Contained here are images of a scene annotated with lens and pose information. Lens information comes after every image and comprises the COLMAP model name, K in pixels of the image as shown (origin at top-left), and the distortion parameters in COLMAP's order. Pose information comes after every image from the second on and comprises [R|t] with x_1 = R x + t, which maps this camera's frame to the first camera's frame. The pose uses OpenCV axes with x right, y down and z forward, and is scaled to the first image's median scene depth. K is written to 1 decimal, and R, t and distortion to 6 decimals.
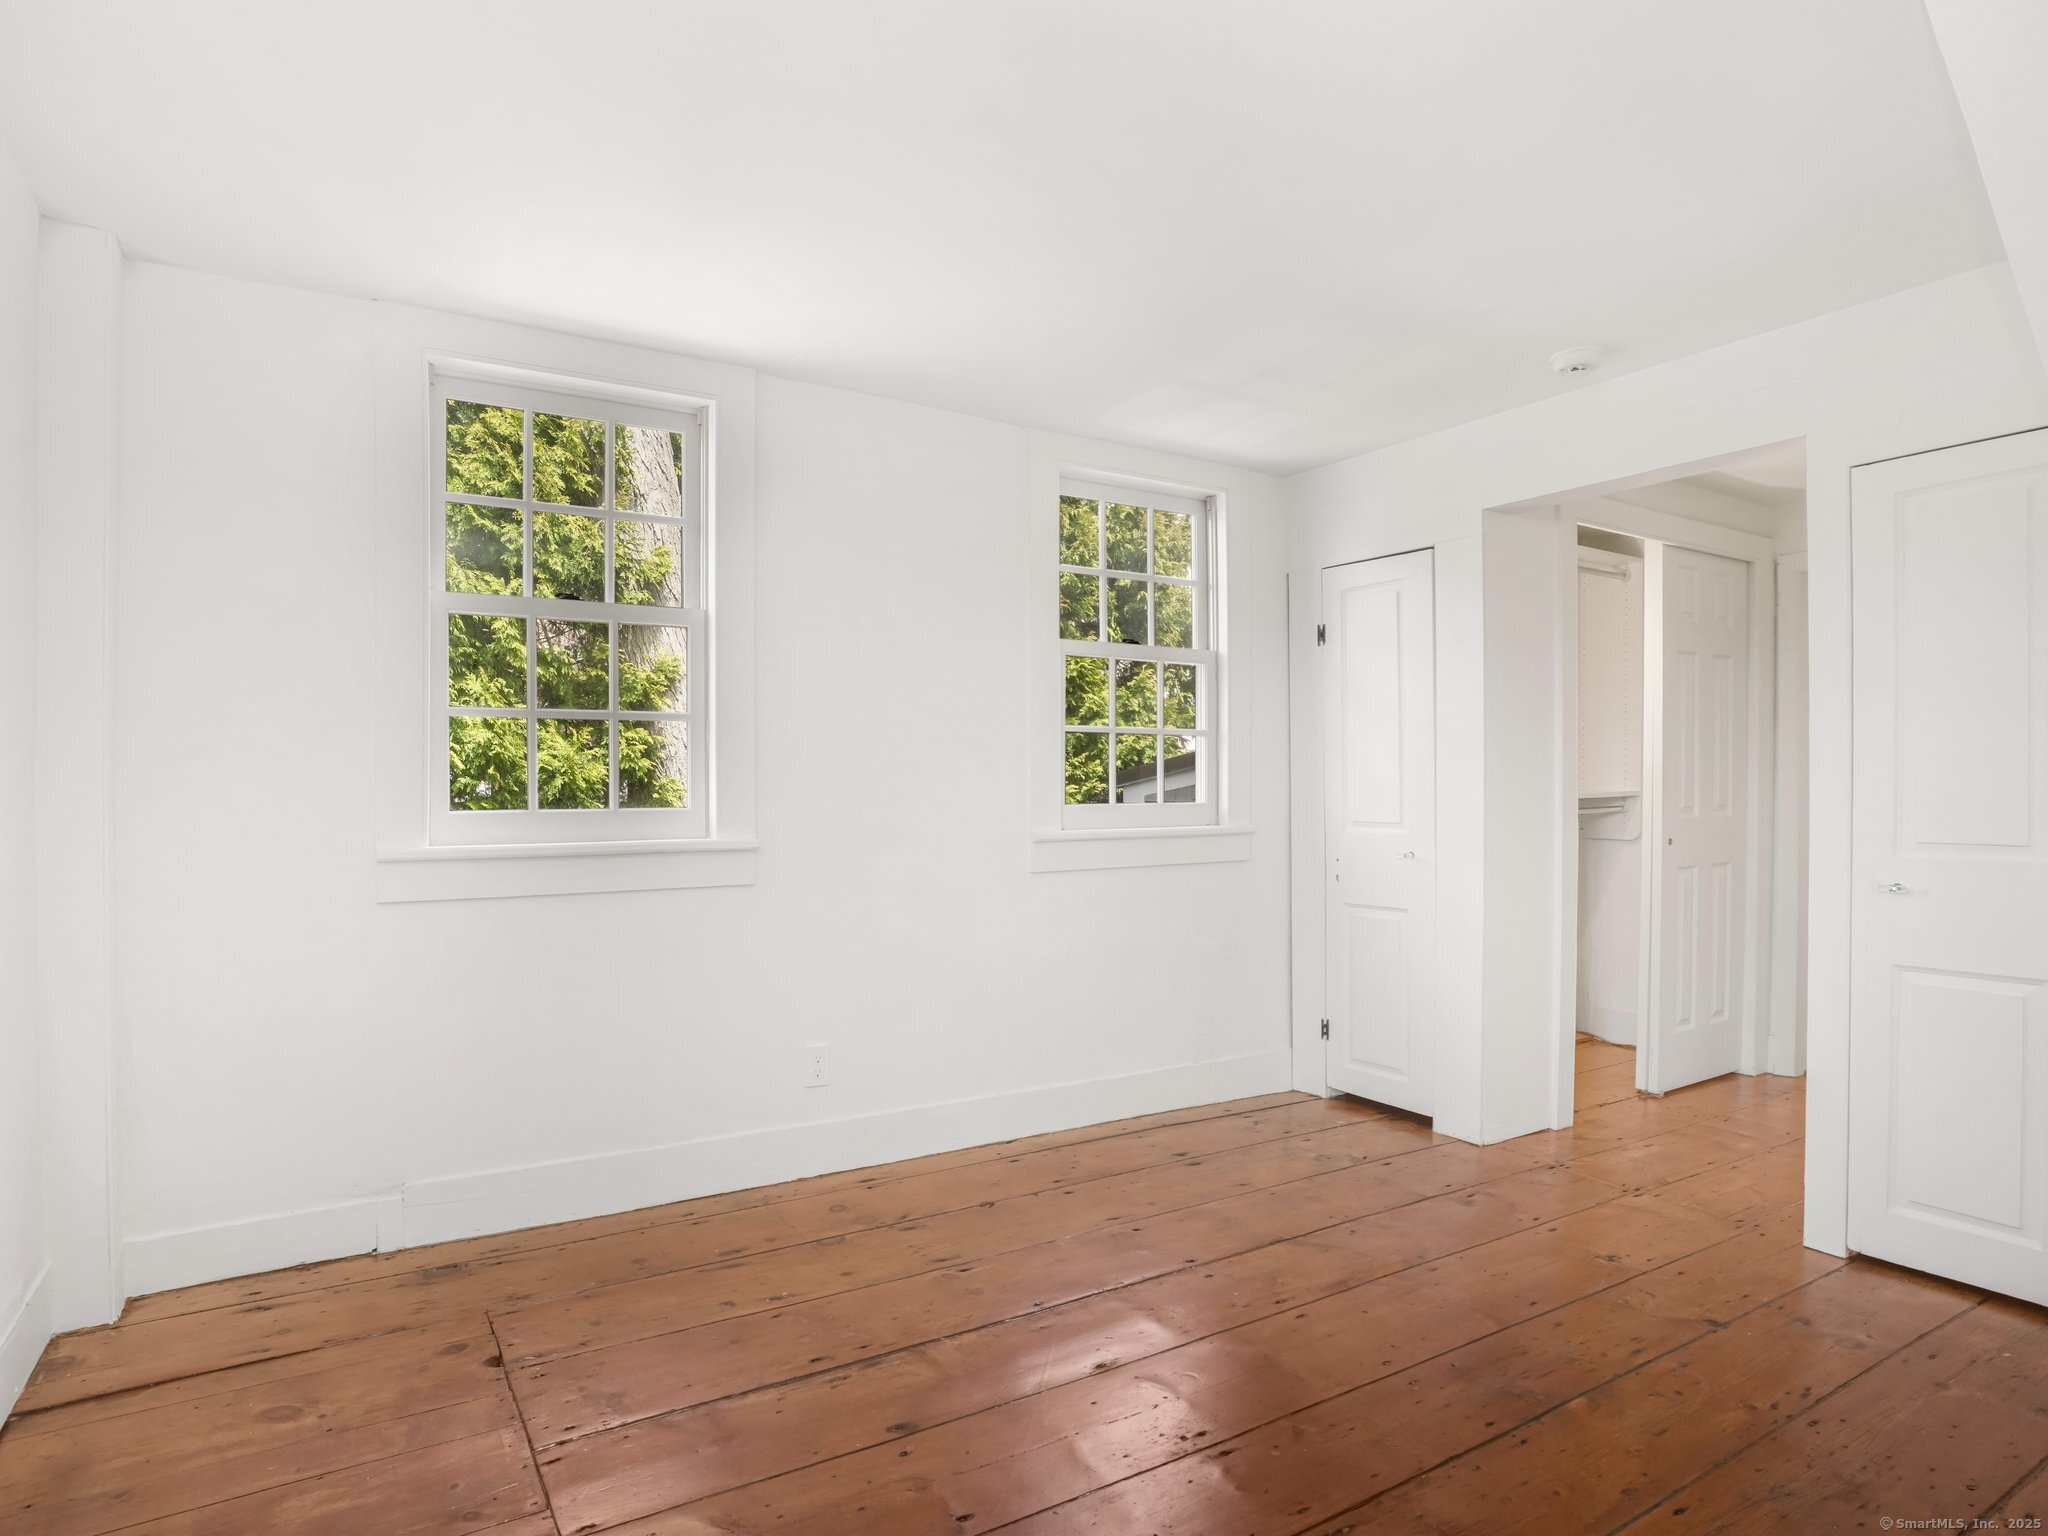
lens RADIAL K [[1142.6, 0, 1020.6], [0, 1142.6, 778.7], [0, 0, 1]] dist [-0.056307, 0.022102]
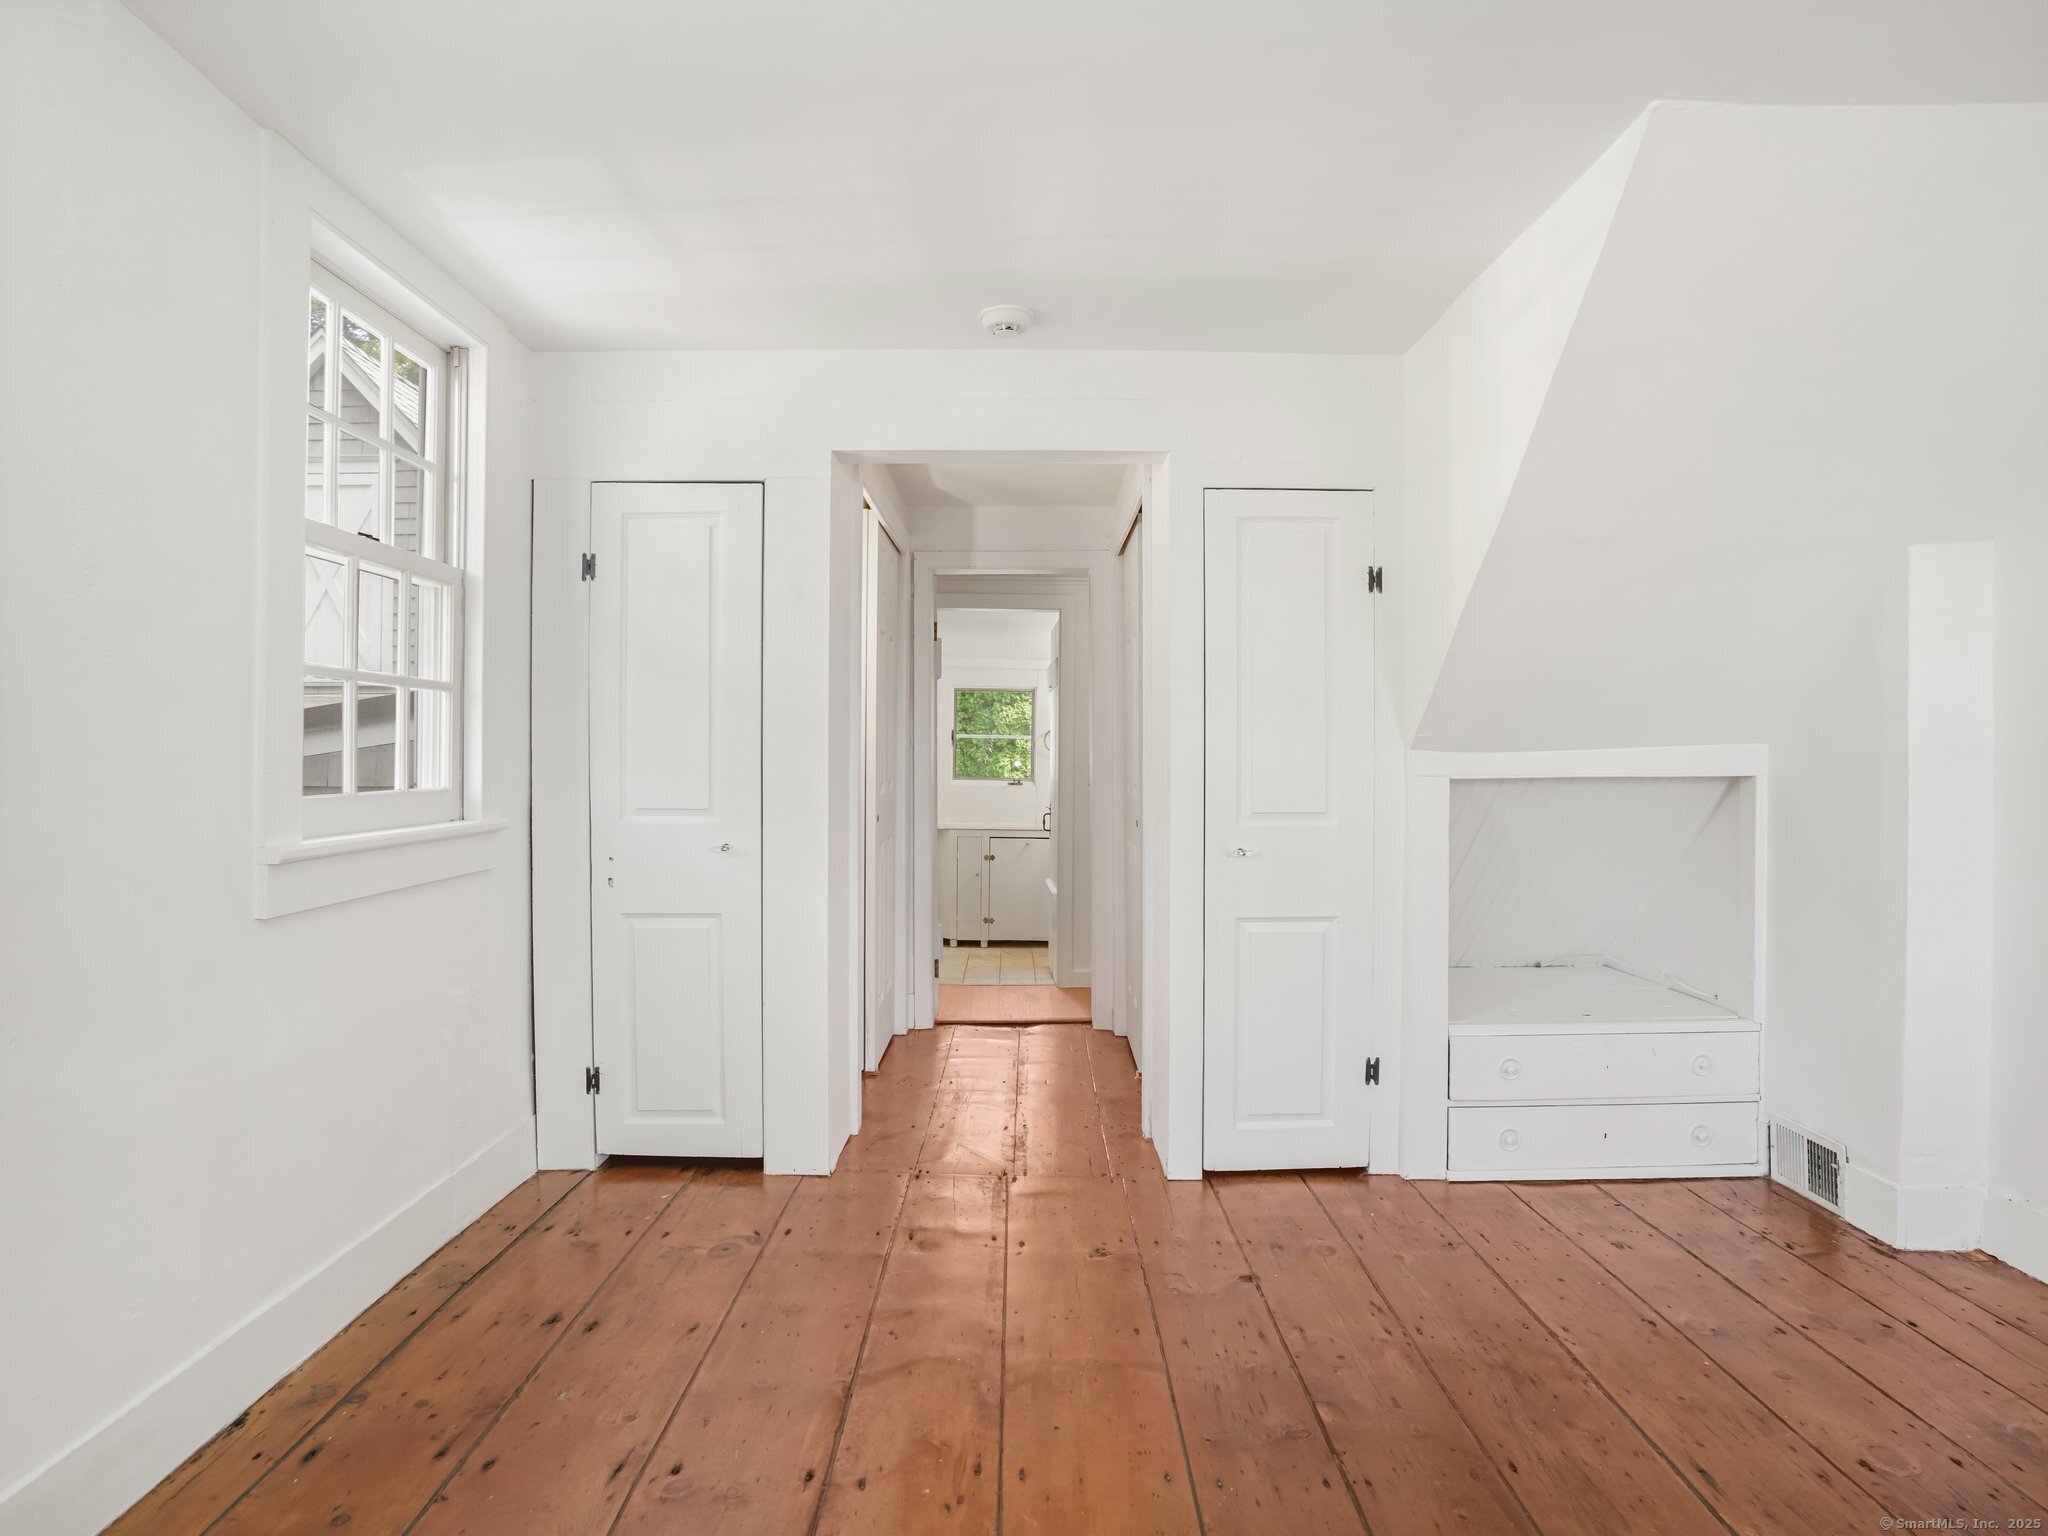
lens RADIAL K [[1142.6, 0, 1014.3], [0, 1142.6, 740.9], [0, 0, 1]] dist [-0.056307, 0.022102]
pose [[0.533104, 0.015600, 0.845906, -0.261384], [-0.007771, 0.999878, -0.013542, -0.000879], [-0.846014, 0.000646, 0.533160, 0.402667]]
